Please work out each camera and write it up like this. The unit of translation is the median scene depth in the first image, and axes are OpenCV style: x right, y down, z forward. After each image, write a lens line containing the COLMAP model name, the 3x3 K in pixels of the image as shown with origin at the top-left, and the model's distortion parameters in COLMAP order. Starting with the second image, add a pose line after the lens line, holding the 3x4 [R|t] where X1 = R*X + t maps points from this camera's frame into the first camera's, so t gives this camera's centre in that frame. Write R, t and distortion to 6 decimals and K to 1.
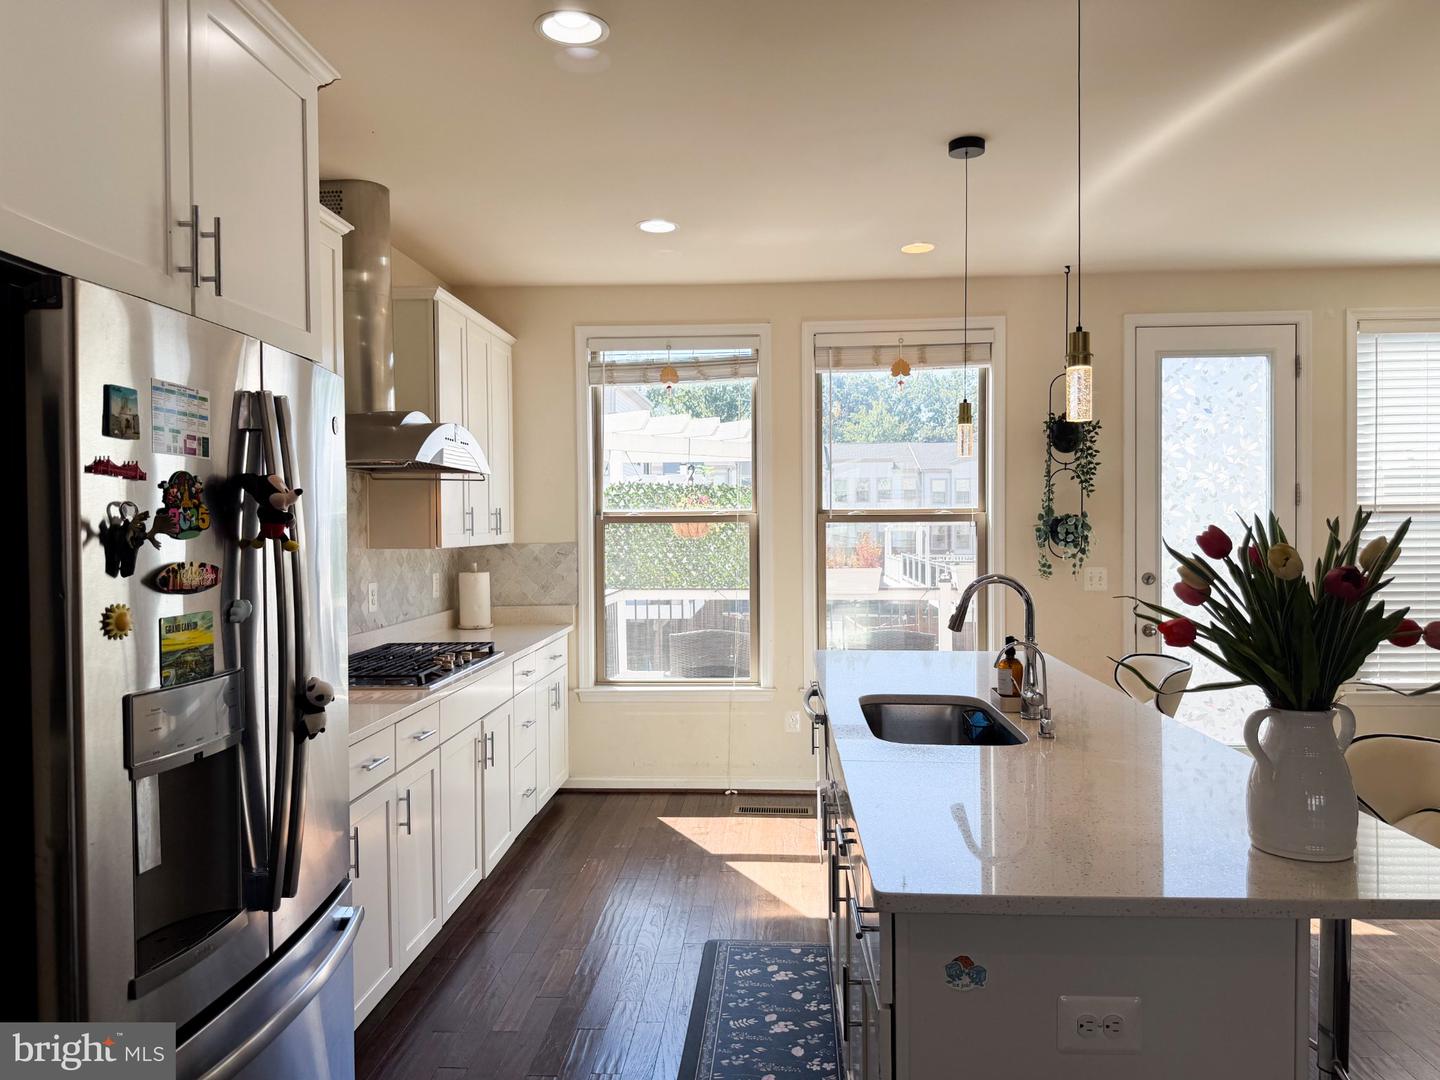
lens RADIAL K [[1008.8, 0, 718.7], [0, 1008.8, 540.8], [0, 0, 1]] dist [0.027076, -0.029163]
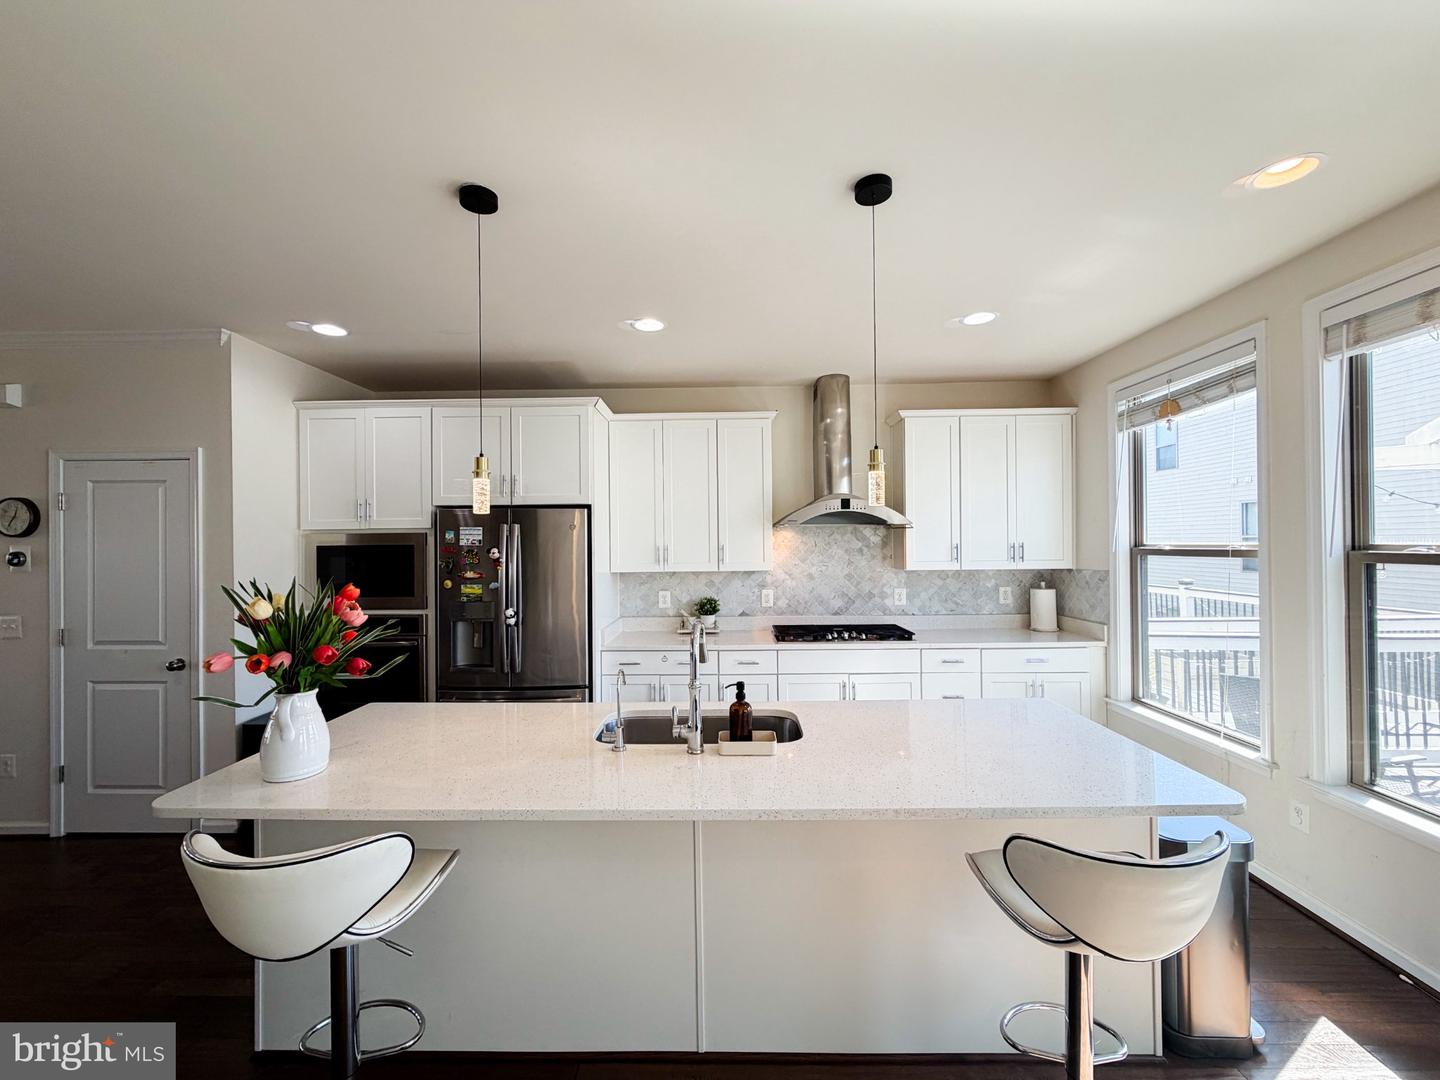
lens RADIAL K [[569.0, 0, 719.7], [0, 569.0, 541.7], [0, 0, 1]] dist [0.000841, 0.000518]
pose [[0.041300, 0.005149, -0.999134, 0.493541], [-0.020846, 0.999773, 0.004290, -0.025417], [0.998929, 0.020651, 0.041398, 0.530433]]
